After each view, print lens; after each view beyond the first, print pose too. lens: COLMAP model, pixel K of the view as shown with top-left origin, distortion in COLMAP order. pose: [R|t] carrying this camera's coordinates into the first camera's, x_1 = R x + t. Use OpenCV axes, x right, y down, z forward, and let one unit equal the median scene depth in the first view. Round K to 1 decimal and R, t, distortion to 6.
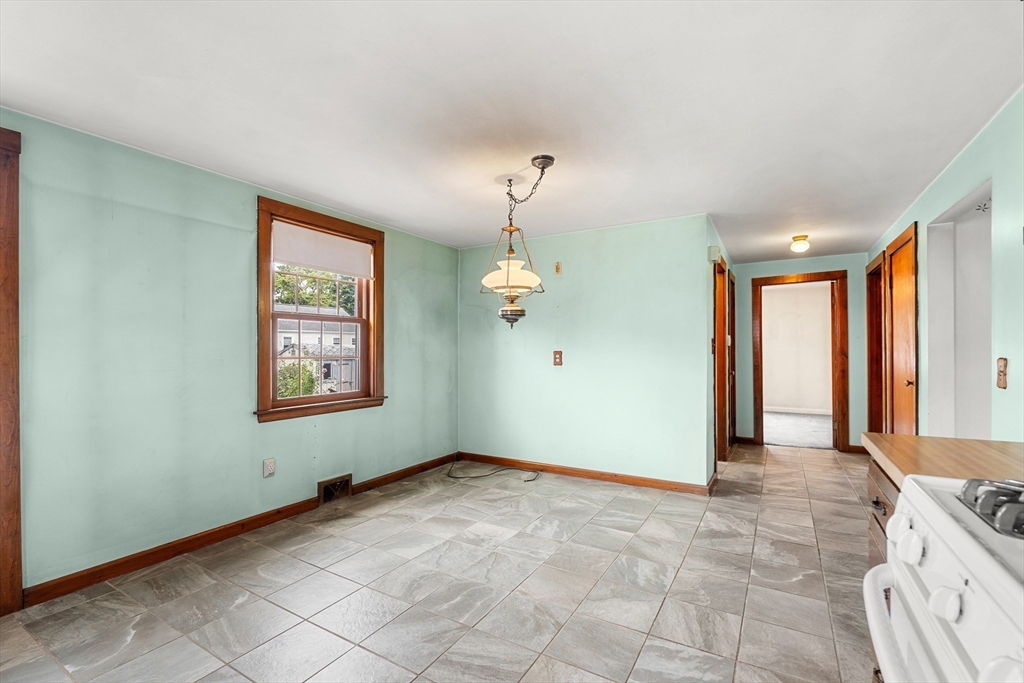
lens RADIAL K [[466.3, 0, 513.1], [0, 466.3, 343.0], [0, 0, 1]] dist [-0.001298, -0.001487]
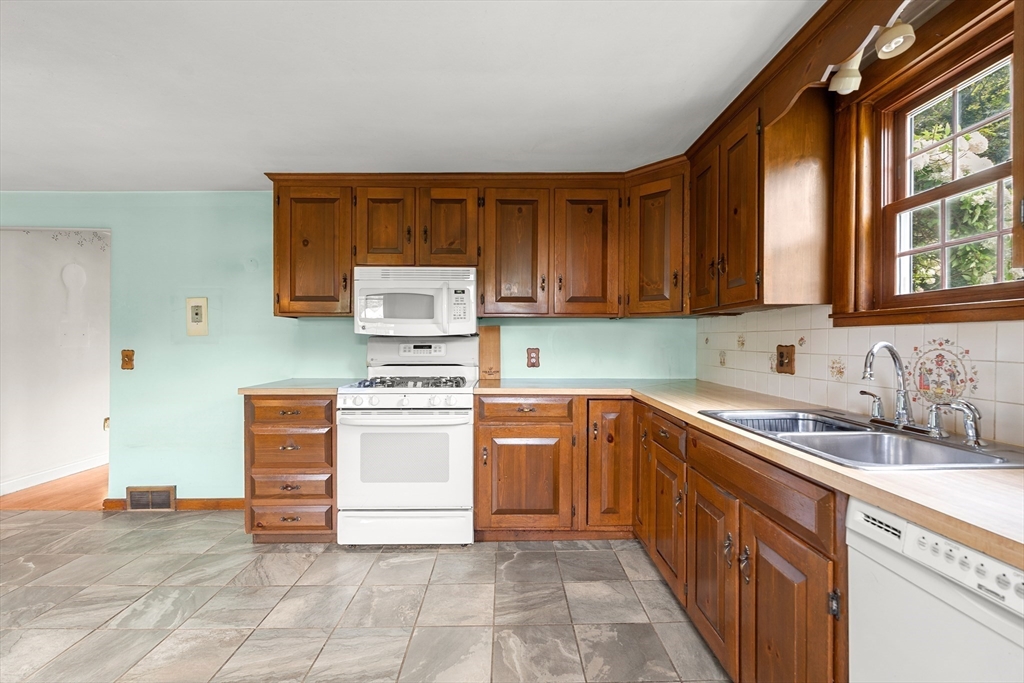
lens RADIAL K [[466.3, 0, 509.3], [0, 466.3, 341.5], [0, 0, 1]] dist [-0.001298, -0.001487]
pose [[-0.492732, -0.005848, 0.870162, -0.986103], [-0.008647, 0.999961, 0.001824, -0.011063], [-0.870138, -0.006626, -0.492763, 0.687262]]
